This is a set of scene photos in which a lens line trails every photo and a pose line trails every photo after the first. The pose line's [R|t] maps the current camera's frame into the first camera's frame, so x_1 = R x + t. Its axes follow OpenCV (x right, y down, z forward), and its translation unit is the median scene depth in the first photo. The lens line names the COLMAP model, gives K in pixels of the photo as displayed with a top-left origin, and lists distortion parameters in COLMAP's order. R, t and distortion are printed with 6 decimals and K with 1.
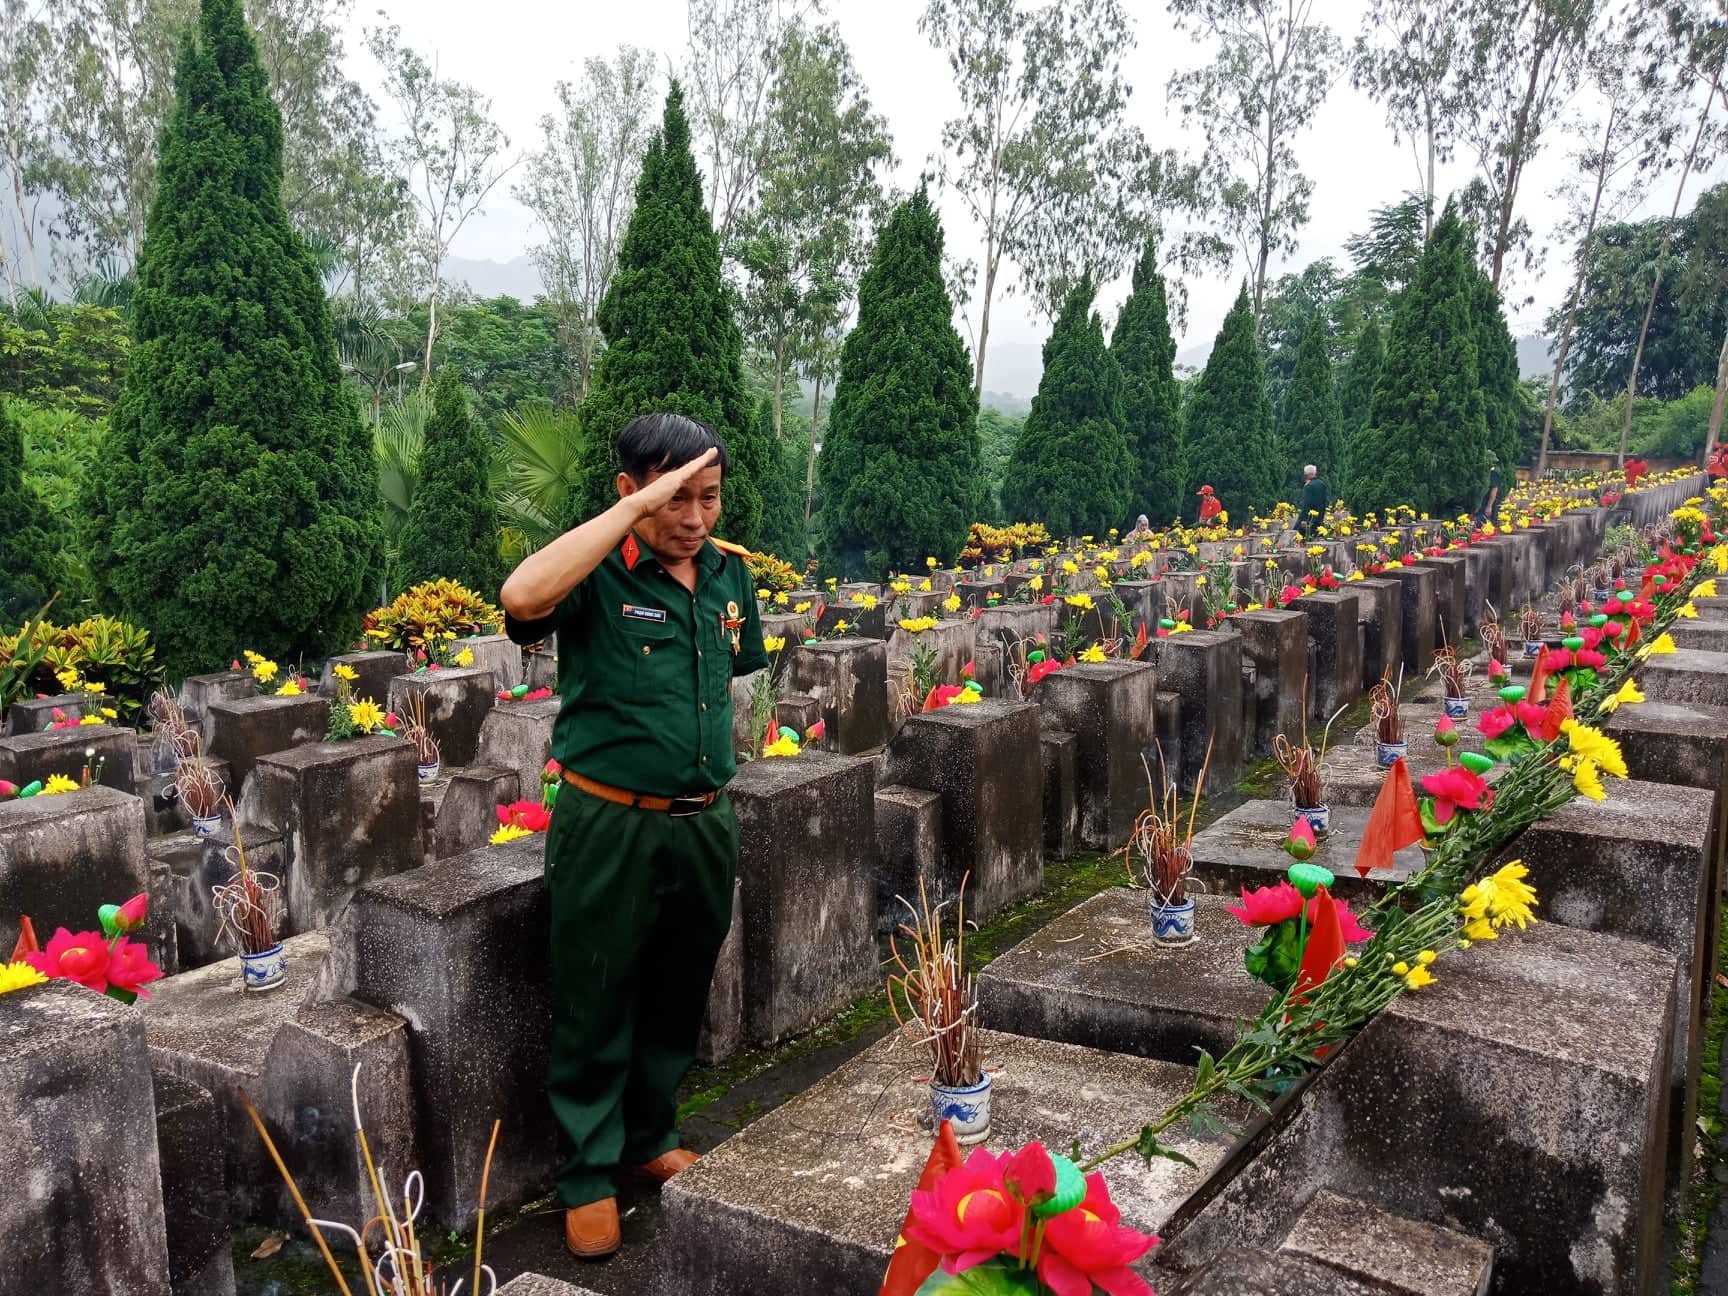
lens RADIAL K [[1278.9, 0, 864.0], [0, 1278.9, 648.0], [0, 0, 1]] dist [0.055626, -0.146027]
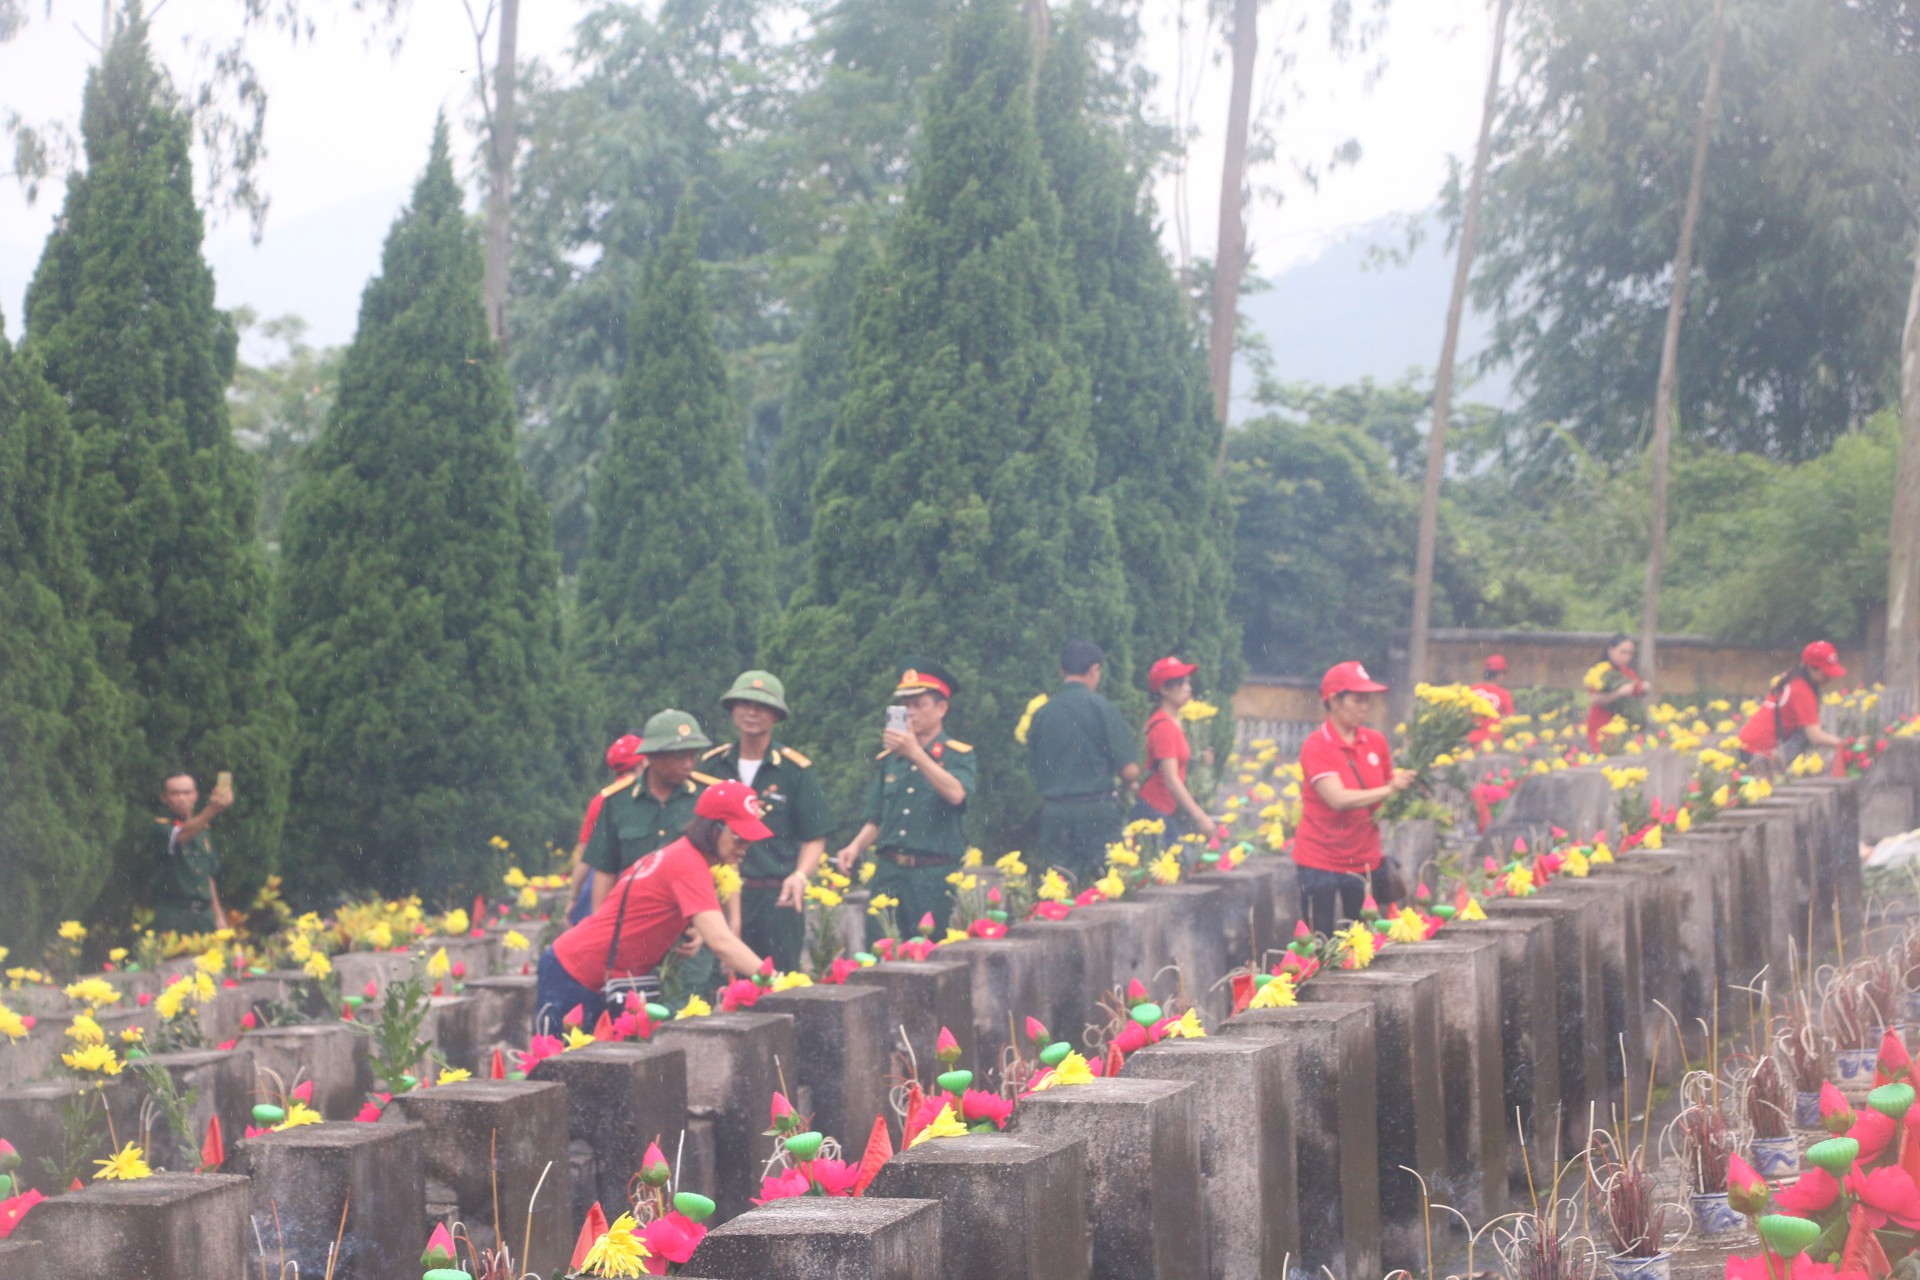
lens RADIAL K [[5671.3, 0, 960.0], [0, 5671.3, 640.0], [0, 0, 1]] dist [0.498003, 1.868748]
pose [[0.935402, -0.011451, 0.353400, -0.106059], [0.061879, 0.989353, -0.131727, 0.040717], [-0.348129, 0.145086, 0.926151, -0.421069]]
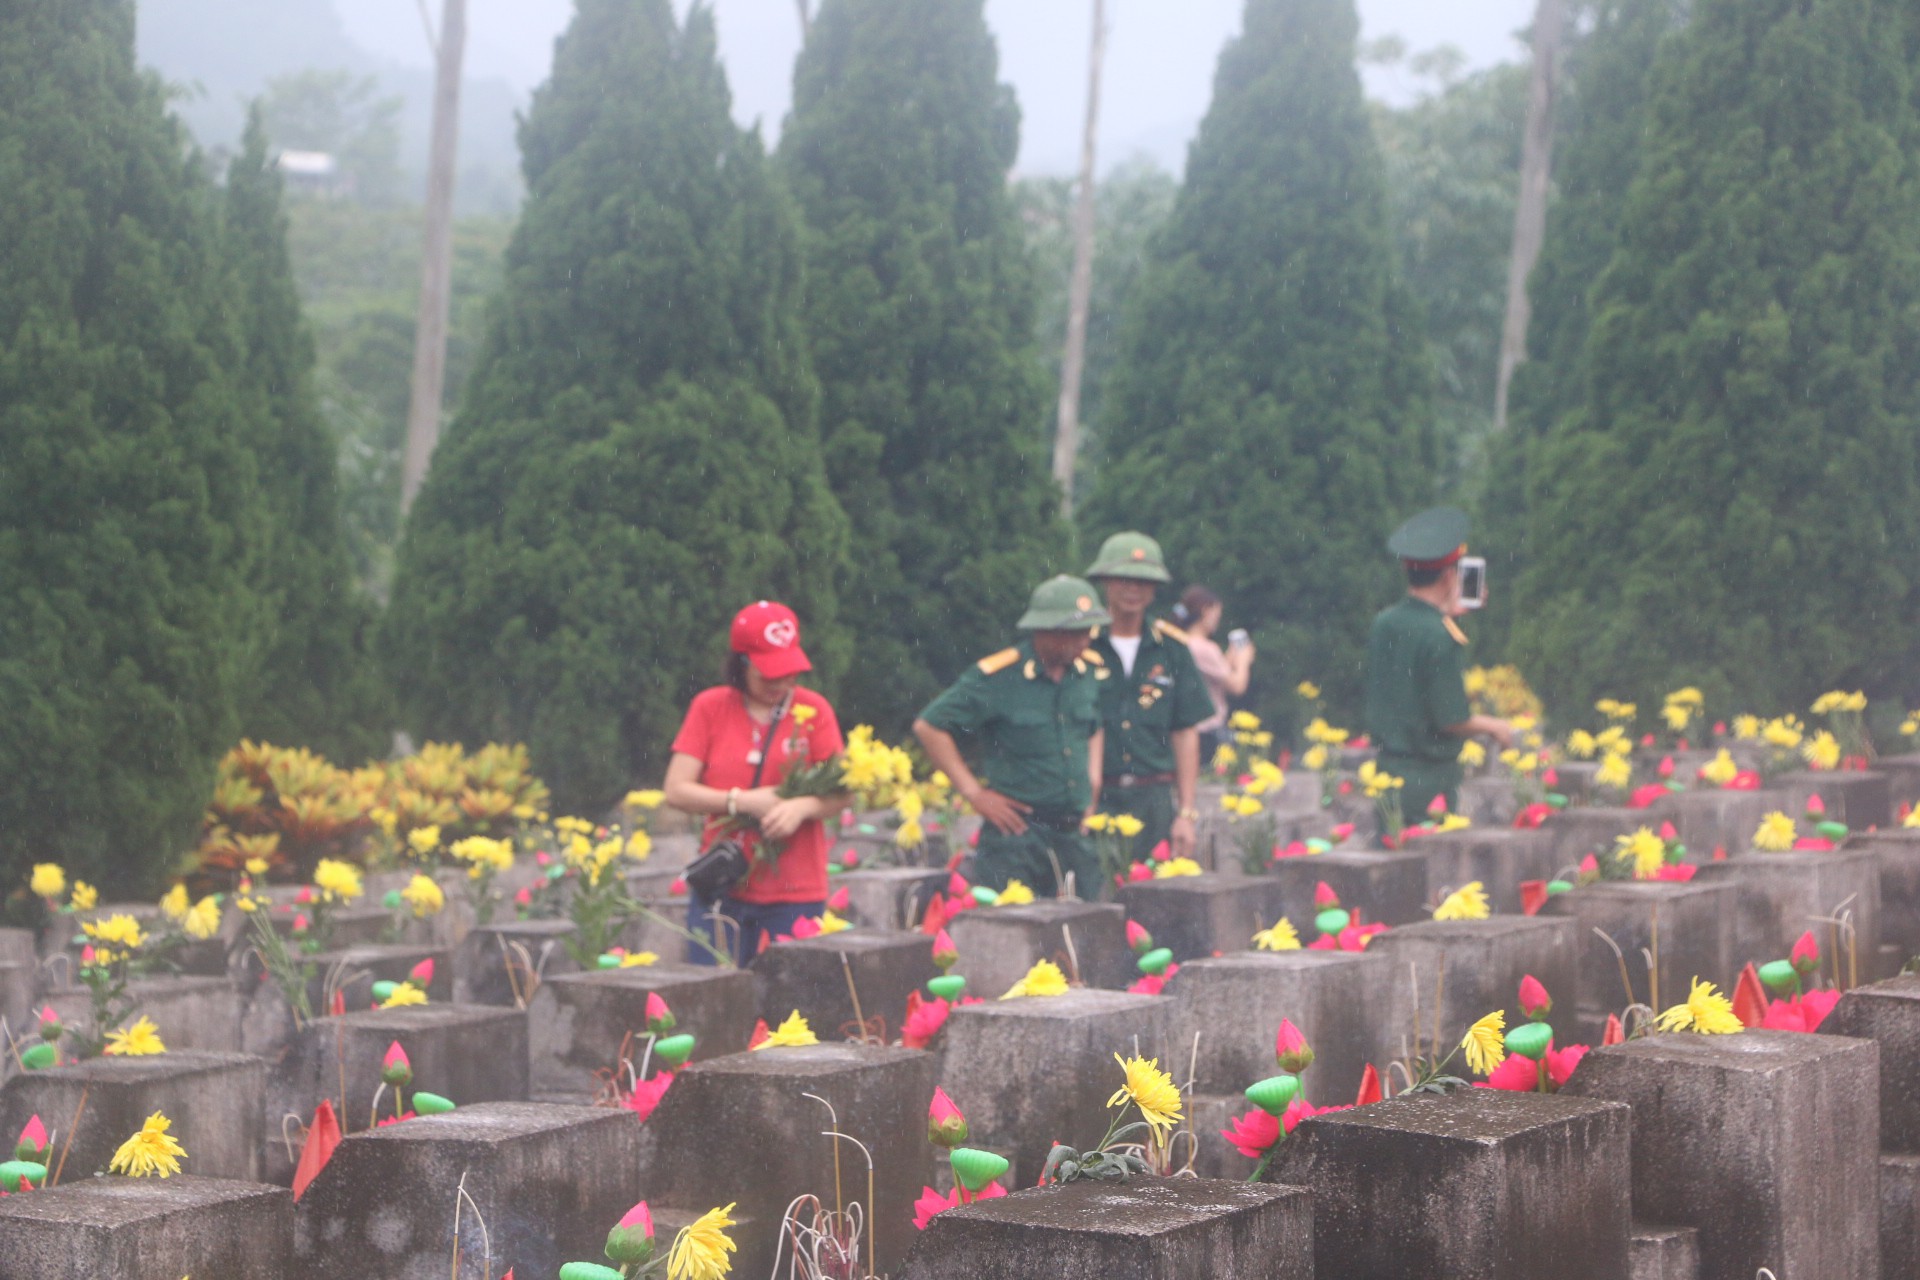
lens RADIAL K [[6930.7, 0, 960.0], [0, 6930.7, 640.0], [0, 0, 1]] dist [0.855719, 1.507813]
pose [[0.992566, 0.001262, 0.121704, 0.056344], [0.011882, 0.994165, -0.107212, 0.049475], [-0.121130, 0.107861, 0.986759, -0.581236]]
